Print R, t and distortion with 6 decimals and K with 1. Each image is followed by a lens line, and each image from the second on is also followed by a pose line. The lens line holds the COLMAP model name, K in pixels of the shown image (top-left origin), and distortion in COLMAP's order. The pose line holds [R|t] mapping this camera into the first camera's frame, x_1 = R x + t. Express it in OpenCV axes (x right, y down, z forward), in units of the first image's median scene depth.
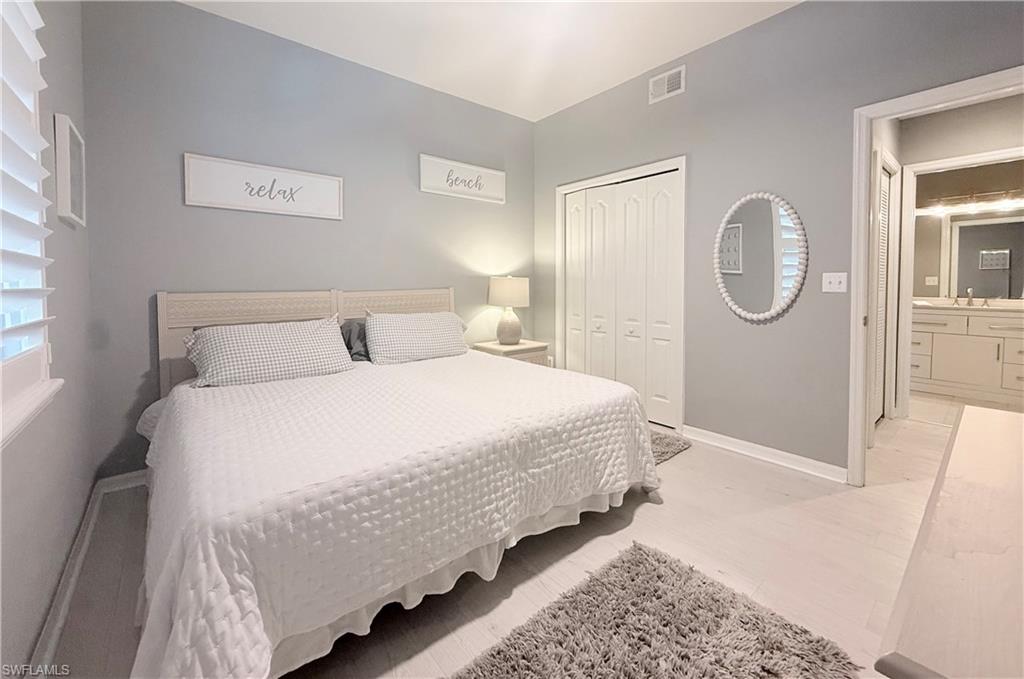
lens RADIAL K [[405.8, 0, 513.9], [0, 405.8, 338.9], [0, 0, 1]] dist [0.001040, -0.000035]
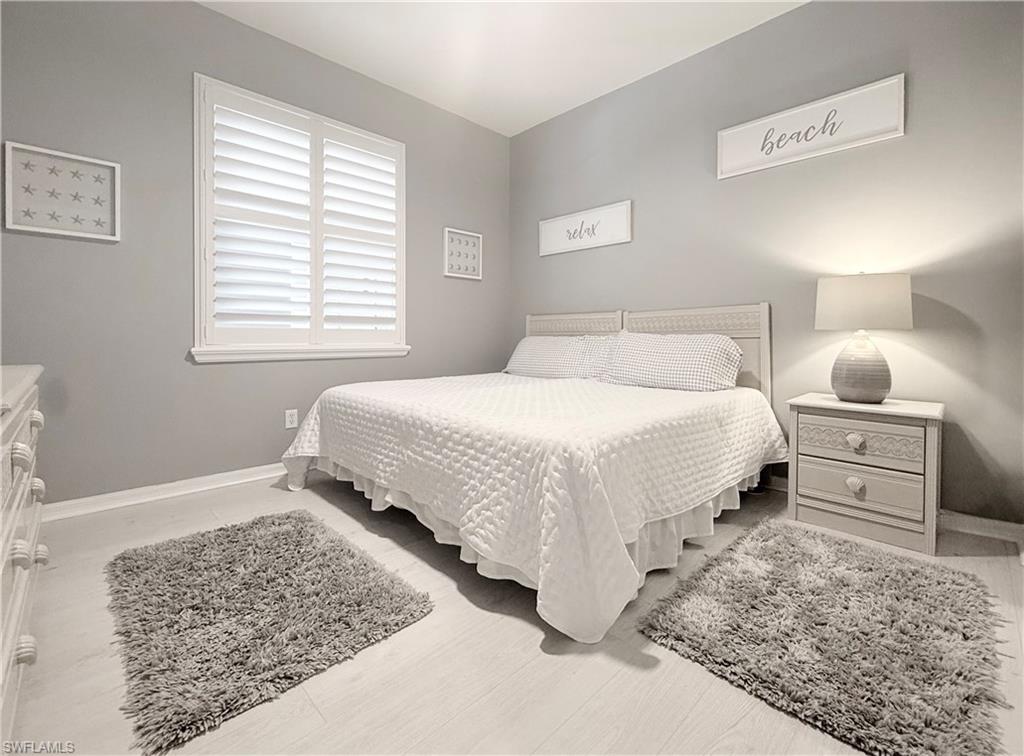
lens RADIAL K [[467.0, 0, 513.5], [0, 467.0, 376.6], [0, 0, 1]] dist [0.001682, -0.000027]
pose [[0.054199, 0.087162, -0.994719, 0.956174], [-0.134918, 0.987687, 0.079195, -0.013247], [0.989373, 0.129913, 0.065292, 0.855194]]
